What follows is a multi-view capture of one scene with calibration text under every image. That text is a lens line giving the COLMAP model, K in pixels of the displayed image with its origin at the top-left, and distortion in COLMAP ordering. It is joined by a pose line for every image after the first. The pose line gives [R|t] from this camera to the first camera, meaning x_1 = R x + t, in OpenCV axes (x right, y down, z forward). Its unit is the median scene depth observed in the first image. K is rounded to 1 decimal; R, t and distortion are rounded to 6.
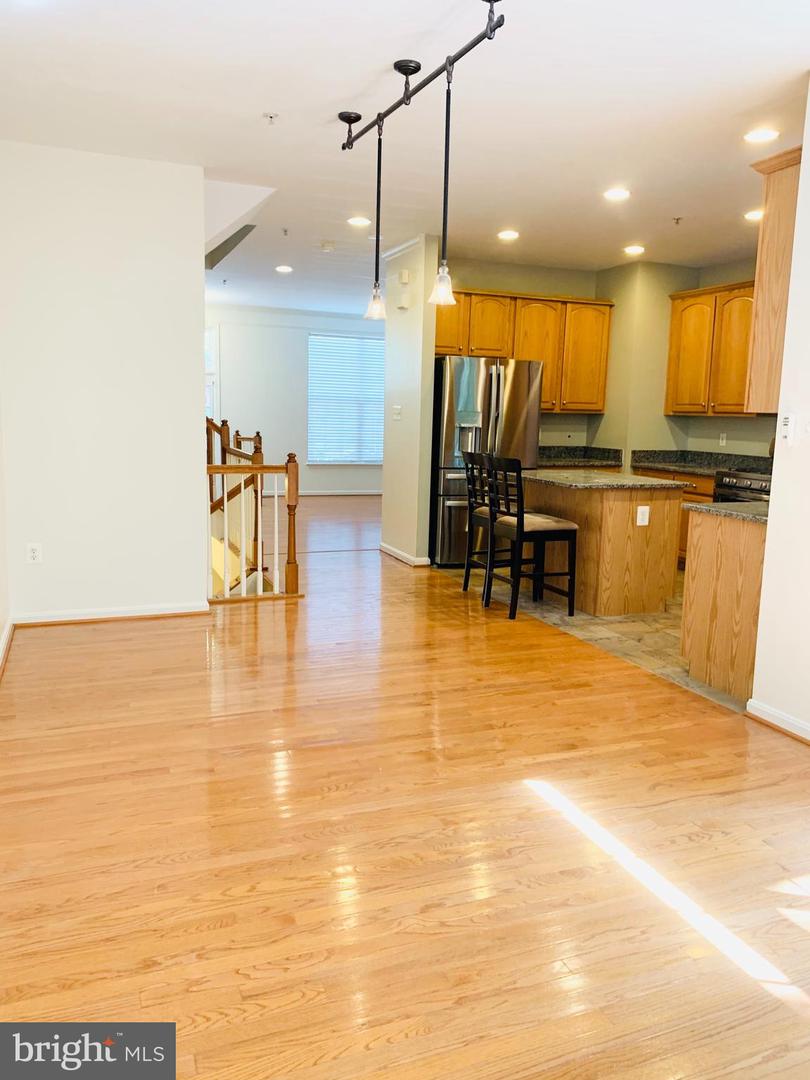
lens RADIAL K [[824.2, 0, 404.0], [0, 824.2, 539.8], [0, 0, 1]] dist [0.035557, -0.046818]
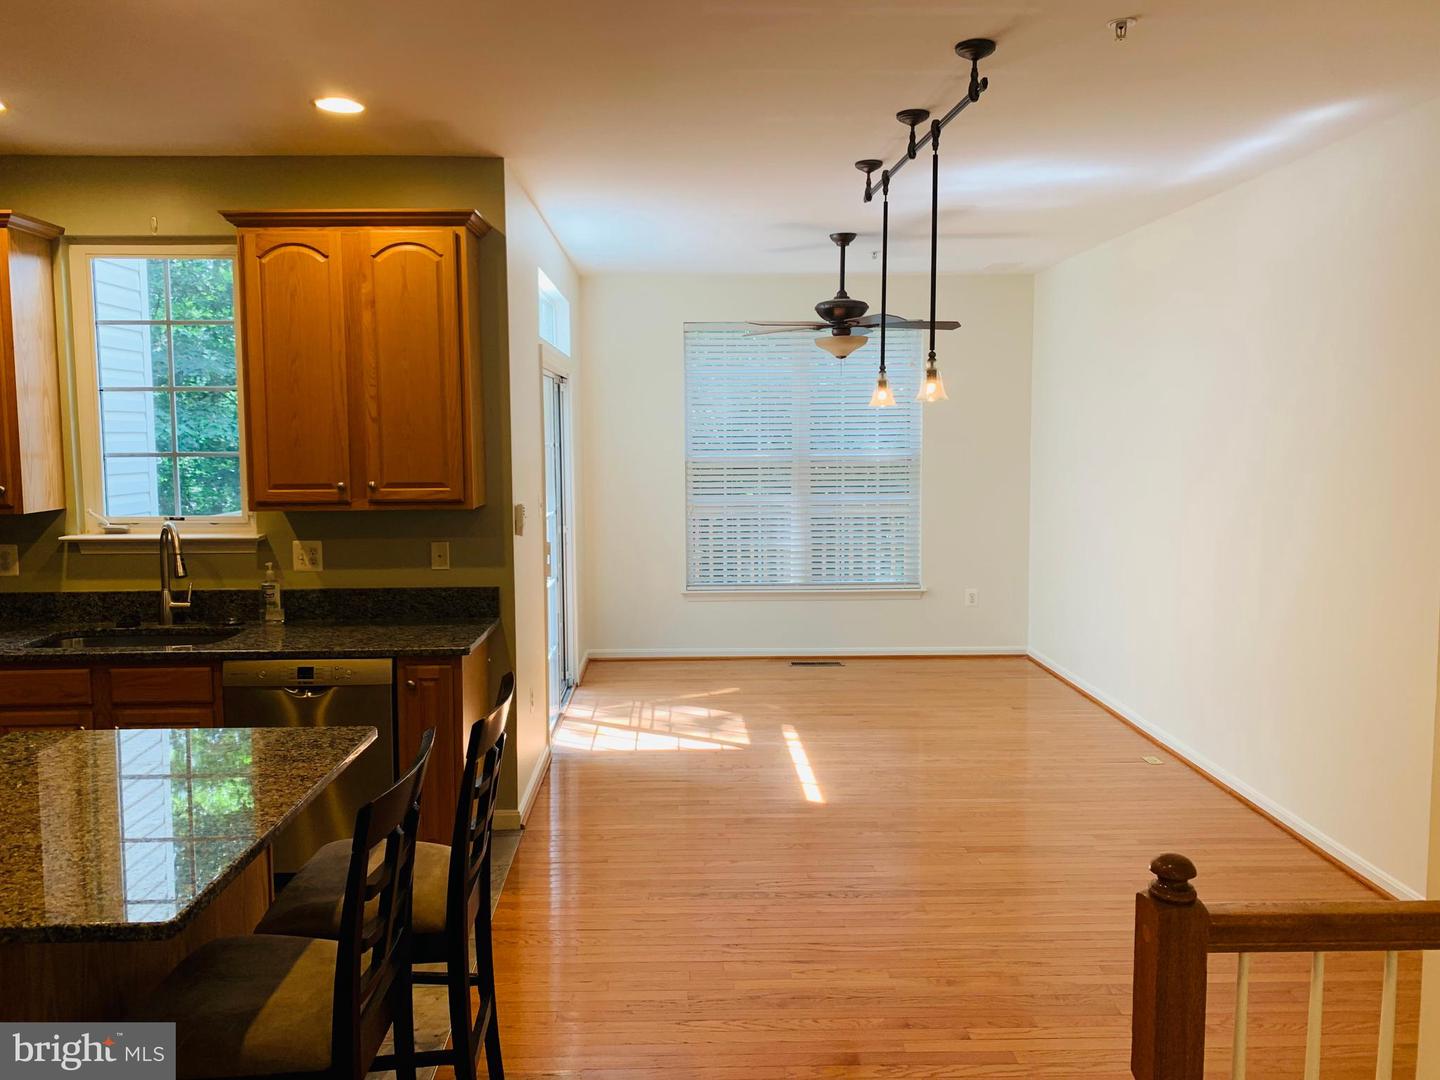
lens RADIAL K [[1098.9, 0, 715.8], [0, 1098.9, 531.1], [0, 0, 1]] dist [0.035557, -0.046818]
pose [[-0.943841, -0.053031, 0.326117, -0.276862], [0.030249, 0.969021, 0.245120, -0.644628], [-0.329013, 0.241219, -0.912997, 3.155543]]
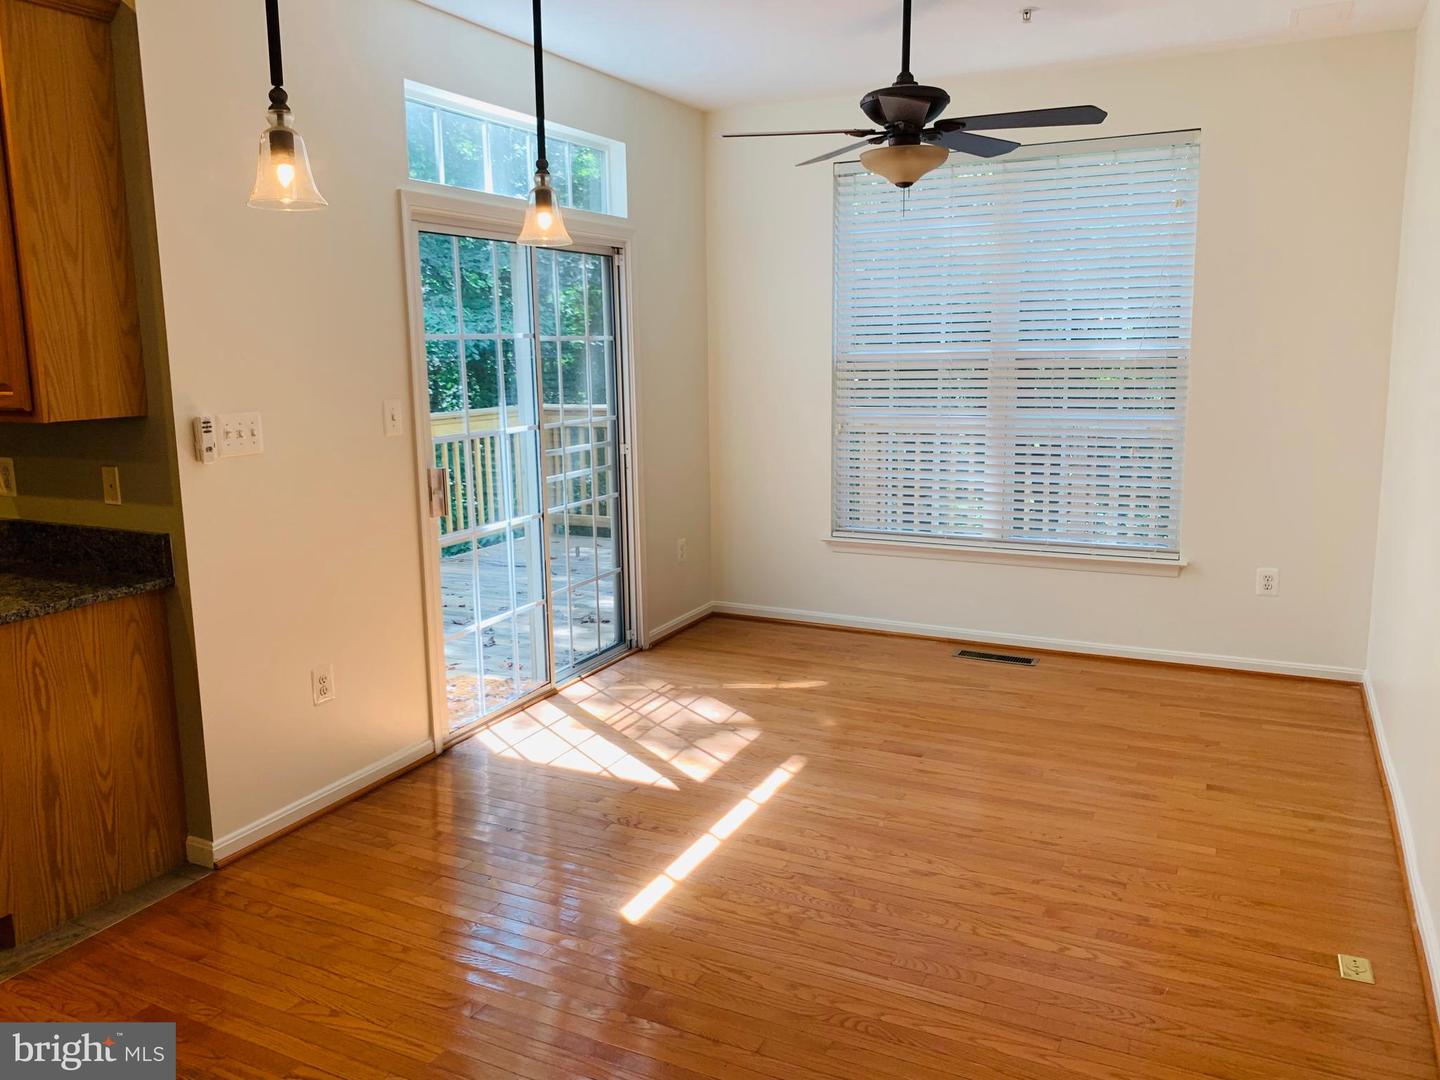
lens RADIAL K [[1098.9, 0, 724.4], [0, 1098.9, 528.5], [0, 0, 1]] dist [0.035557, -0.046818]
pose [[-0.675363, -0.142996, 0.723489, -0.742293], [0.110351, 0.950383, 0.290851, -0.416120], [-0.729182, 0.276268, -0.626074, 1.895101]]
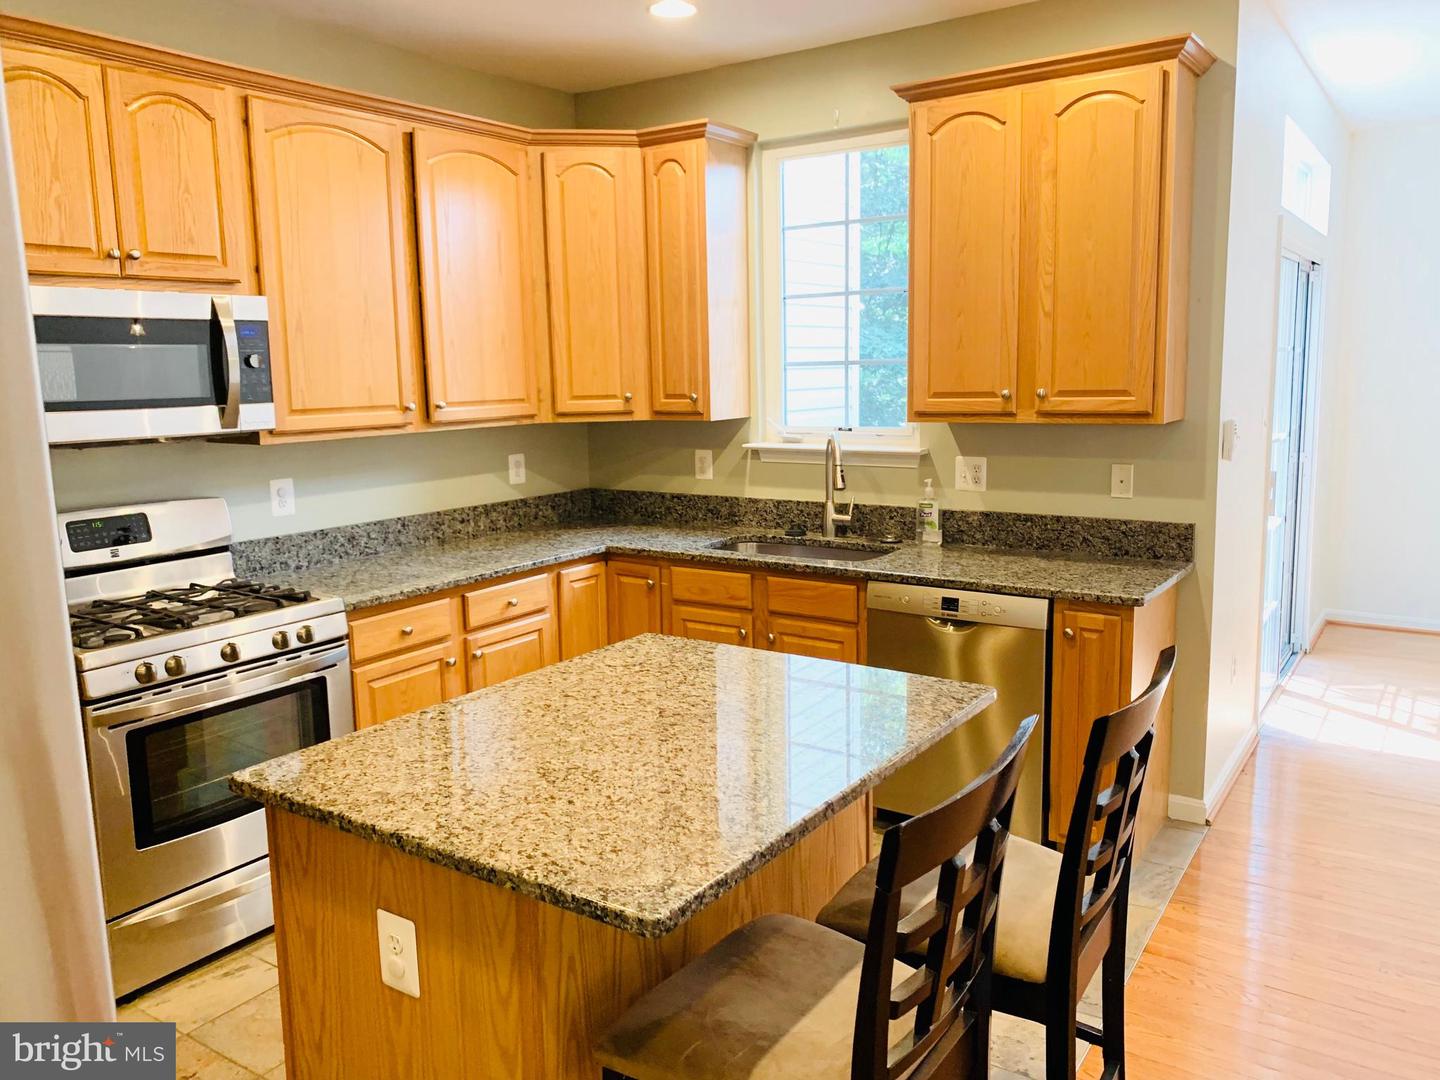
lens RADIAL K [[1098.9, 0, 717.9], [0, 1098.9, 522.2], [0, 0, 1]] dist [0.035557, -0.046818]
pose [[-0.564282, -0.134700, 0.814519, -0.172024], [0.132794, 0.958945, 0.250580, -0.564643], [-0.814832, 0.249561, -0.523228, 2.888597]]
